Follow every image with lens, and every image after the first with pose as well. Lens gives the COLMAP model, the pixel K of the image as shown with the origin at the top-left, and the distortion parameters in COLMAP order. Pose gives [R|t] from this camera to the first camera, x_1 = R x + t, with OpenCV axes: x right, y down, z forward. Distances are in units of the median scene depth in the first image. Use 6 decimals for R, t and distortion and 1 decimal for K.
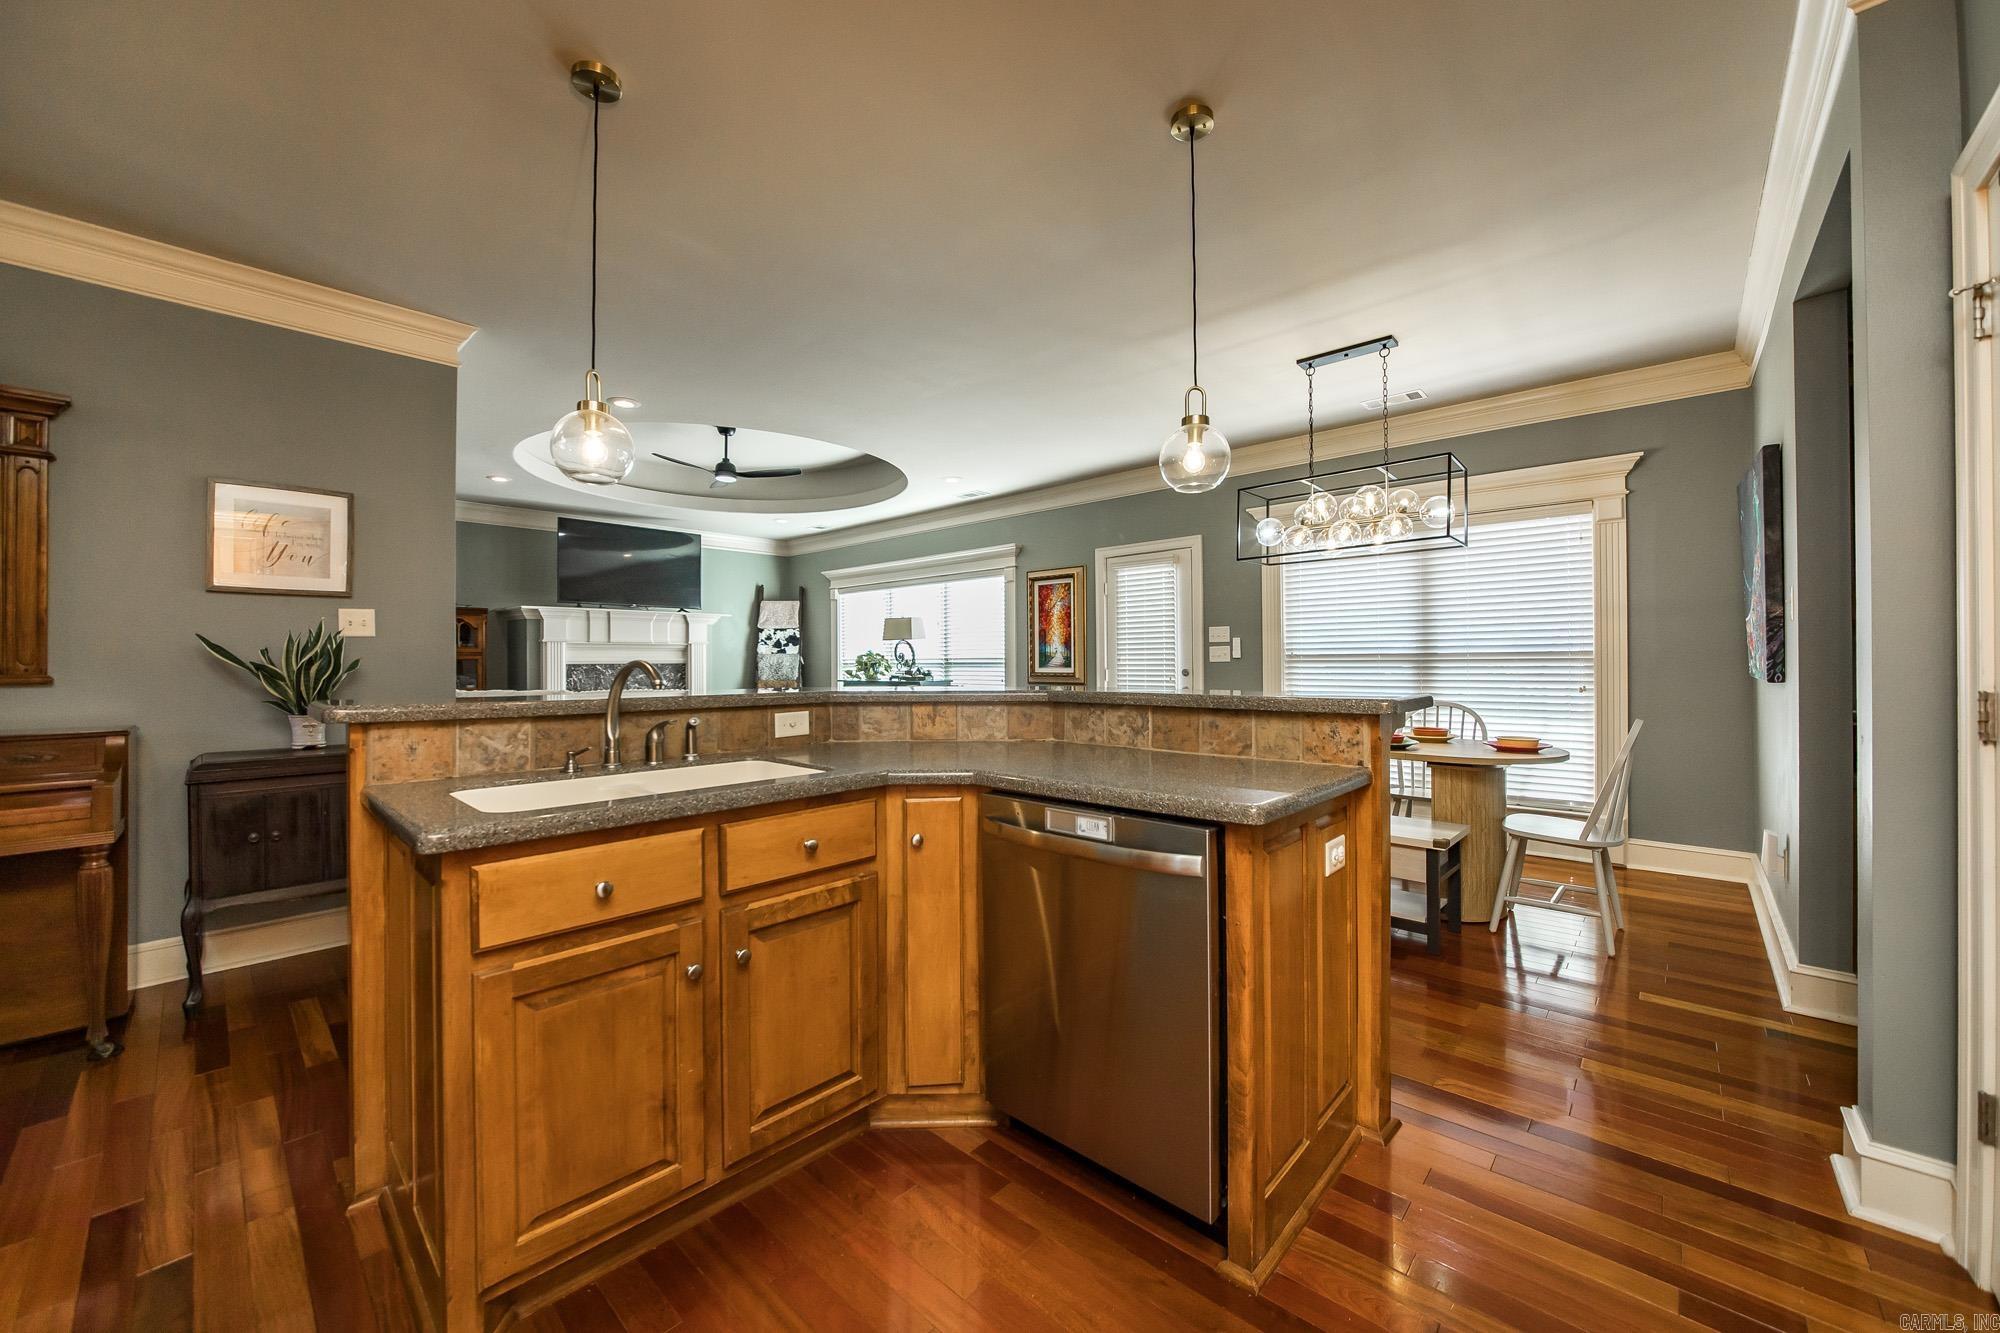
lens RADIAL K [[759.9, 0, 999.2], [0, 759.9, 669.8], [0, 0, 1]] dist [0.000836, 0.000016]
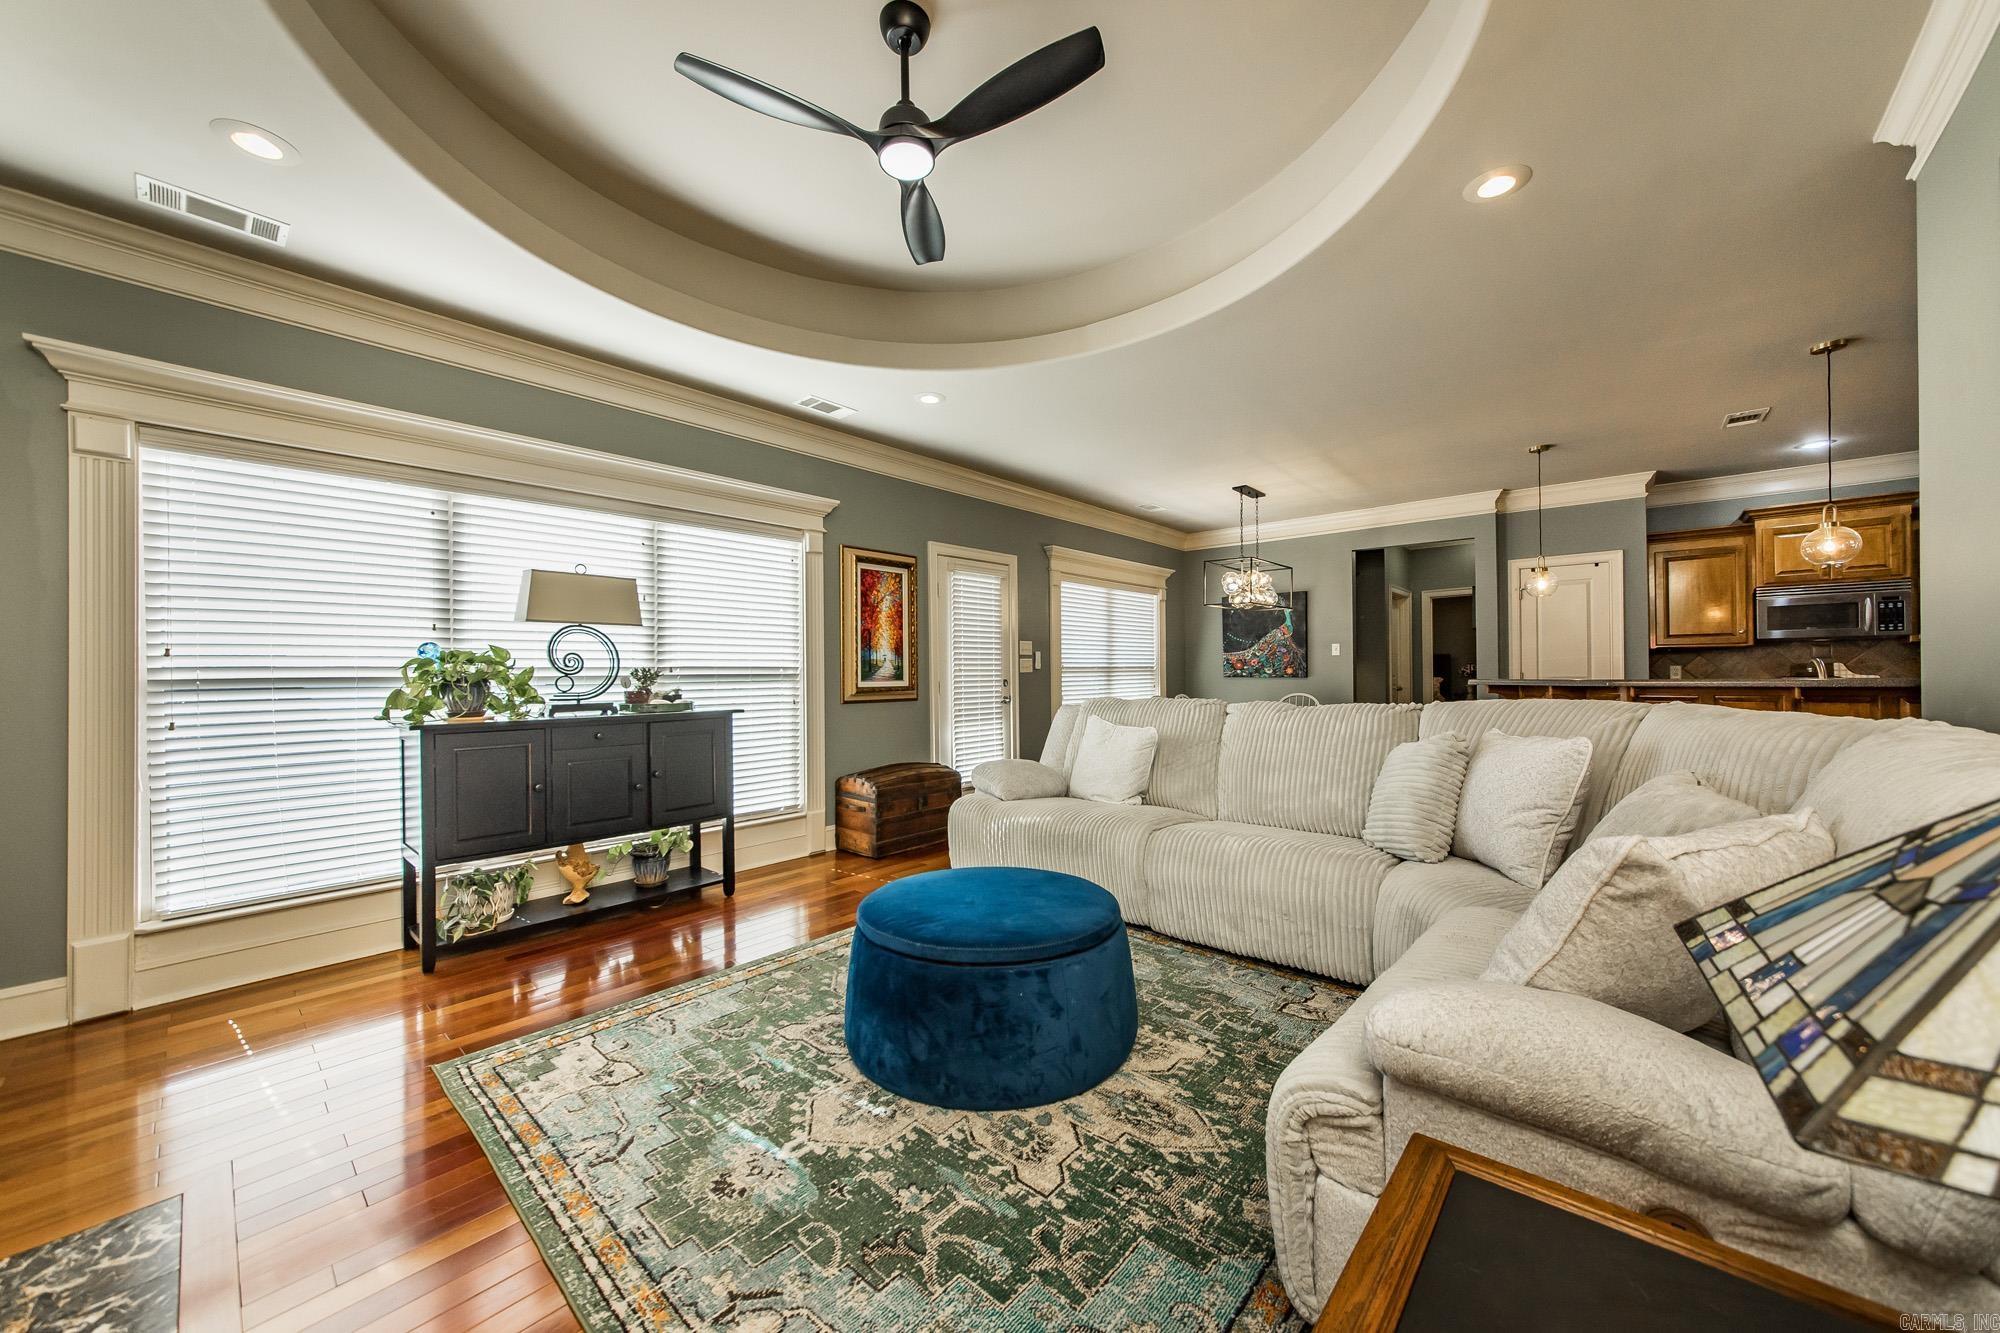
lens RADIAL K [[717.1, 0, 1012.3], [0, 717.1, 673.7], [0, 0, 1]] dist [-0.010199, 0.003710]
pose [[-0.020133, 0.007876, 0.999766, -0.668233], [0.022557, 0.999718, -0.007421, -0.001451], [-0.999543, 0.022402, -0.020305, 0.908028]]
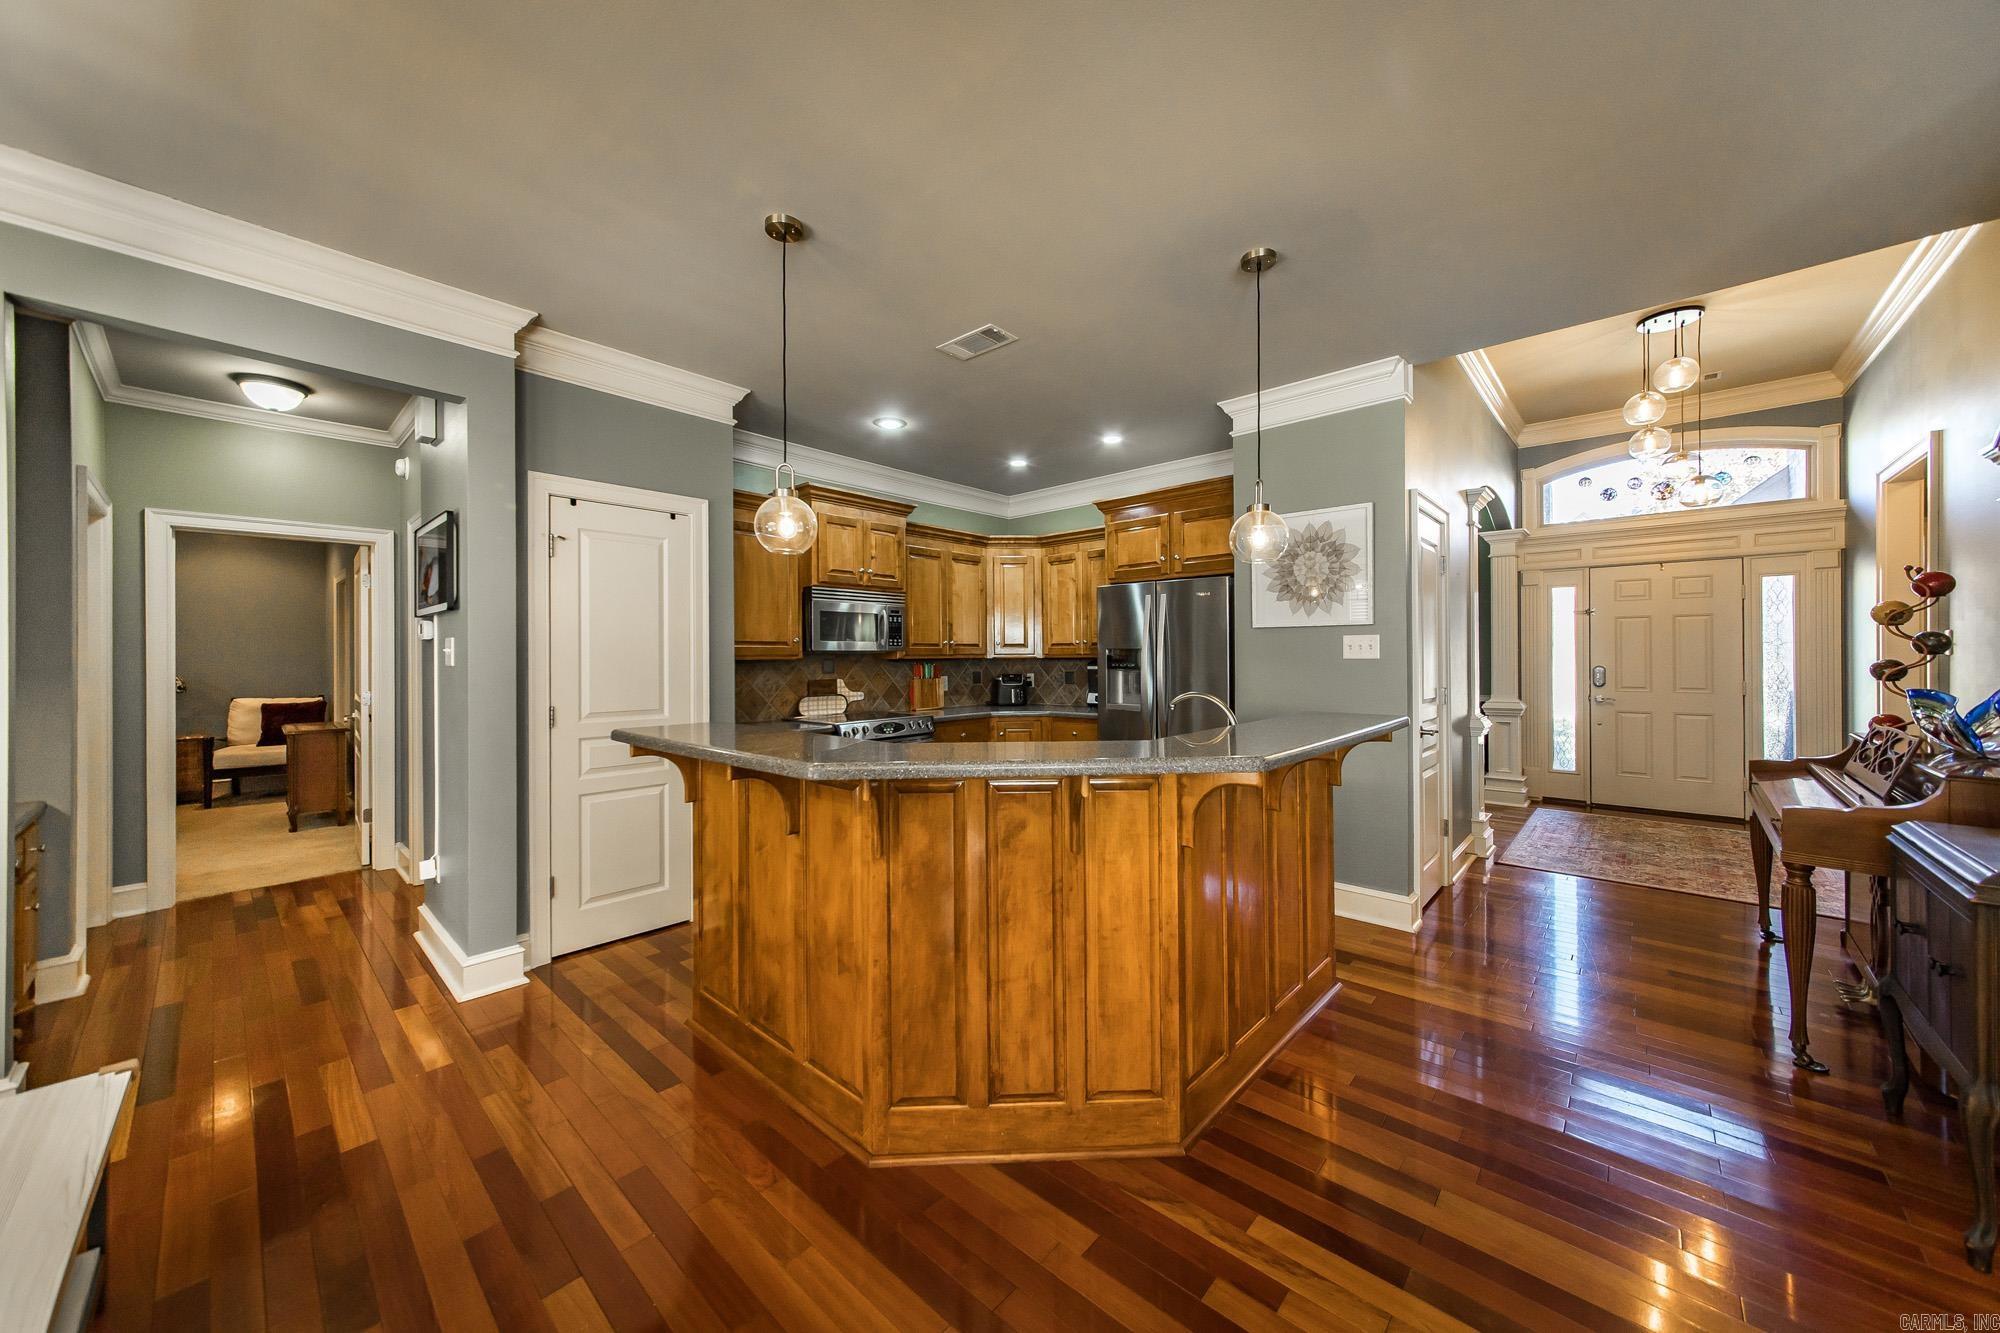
lens RADIAL K [[717.1, 0, 982.5], [0, 717.1, 658.0], [0, 0, 1]] dist [-0.010199, 0.003710]
pose [[-0.999908, 0.008851, 0.010284, -0.013692], [0.008981, 0.999879, 0.012689, -0.028947], [-0.010171, 0.012780, -0.999867, 0.674759]]
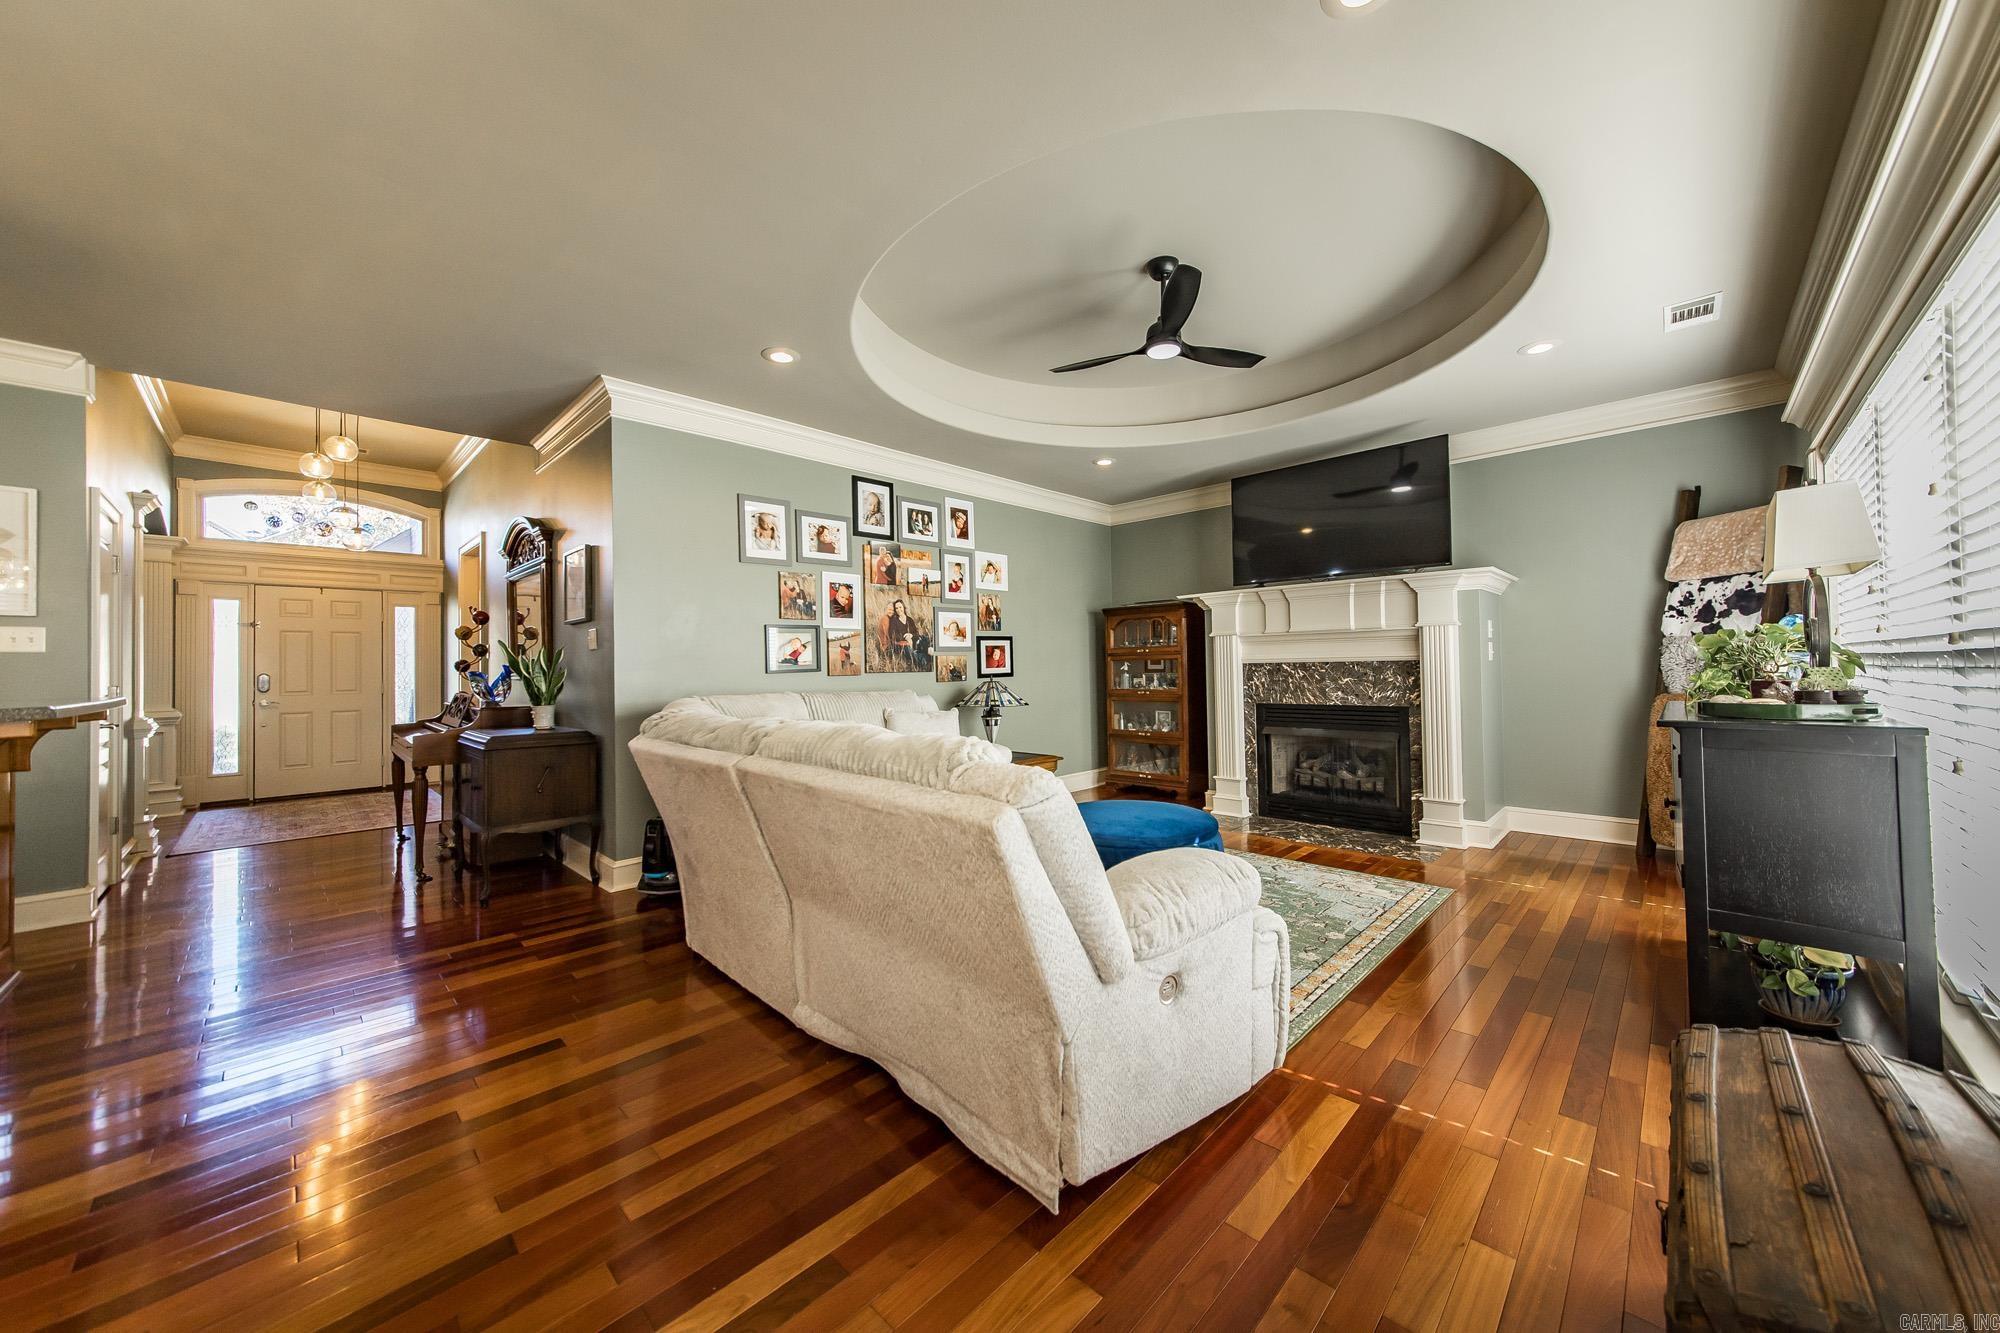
lens RADIAL K [[717.1, 0, 1012.5], [0, 717.1, 656.9], [0, 0, 1]] dist [-0.010199, 0.003710]
pose [[-0.029053, -0.012830, -0.999496, 0.185009], [0.004368, 0.999906, -0.012962, -0.006202], [0.999568, -0.004742, -0.028994, 0.846275]]
